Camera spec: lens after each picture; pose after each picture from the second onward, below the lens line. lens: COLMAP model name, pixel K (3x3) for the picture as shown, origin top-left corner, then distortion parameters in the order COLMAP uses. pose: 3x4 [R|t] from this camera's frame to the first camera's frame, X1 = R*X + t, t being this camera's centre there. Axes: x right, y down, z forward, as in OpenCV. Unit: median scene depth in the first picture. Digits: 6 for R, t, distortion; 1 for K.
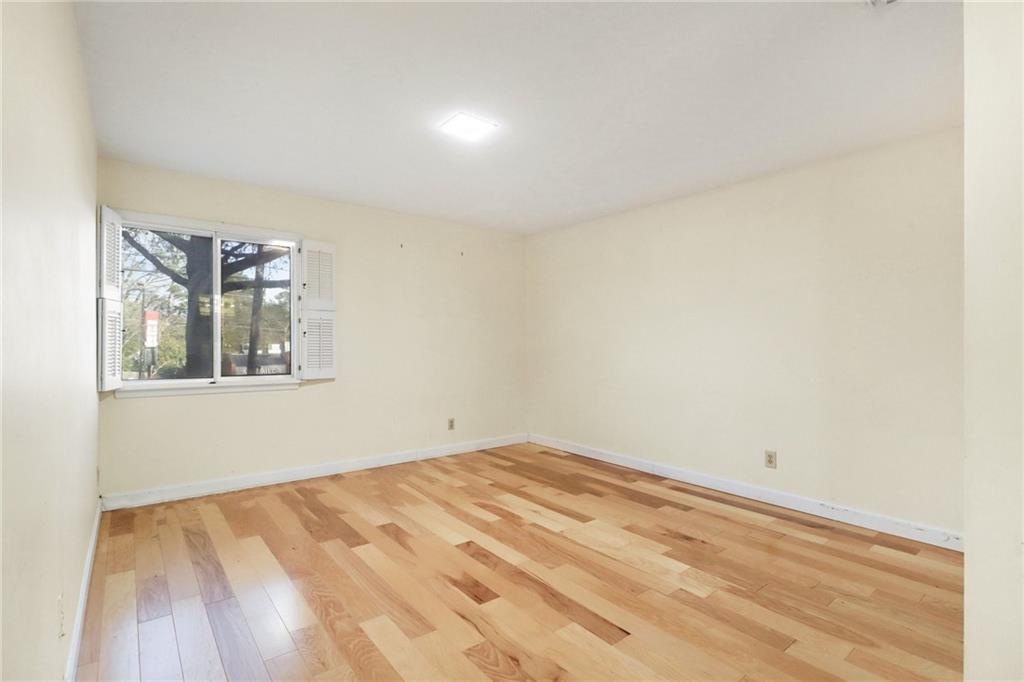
lens RADIAL K [[485.5, 0, 516.7], [0, 485.5, 346.1], [0, 0, 1]] dist [0.000807, -0.001644]
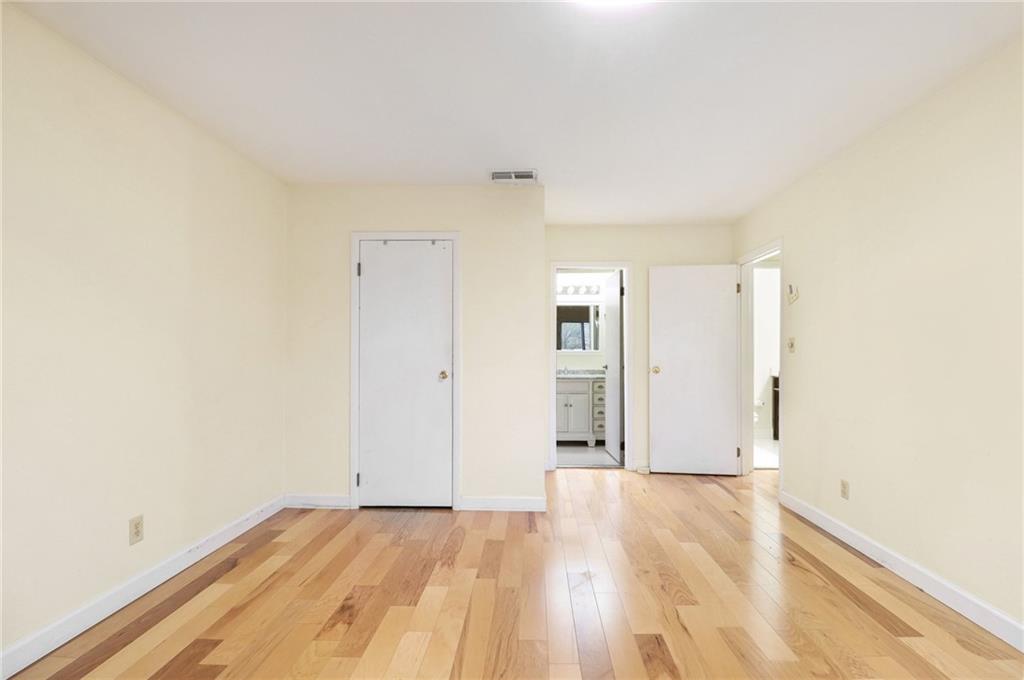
lens RADIAL K [[485.5, 0, 519.6], [0, 485.5, 341.0], [0, 0, 1]] dist [0.000807, -0.001644]
pose [[-0.764651, 0.006202, 0.644415, -0.398403], [-0.005908, 0.999844, -0.016633, -0.017836], [-0.644418, -0.016525, -0.764495, 1.591083]]
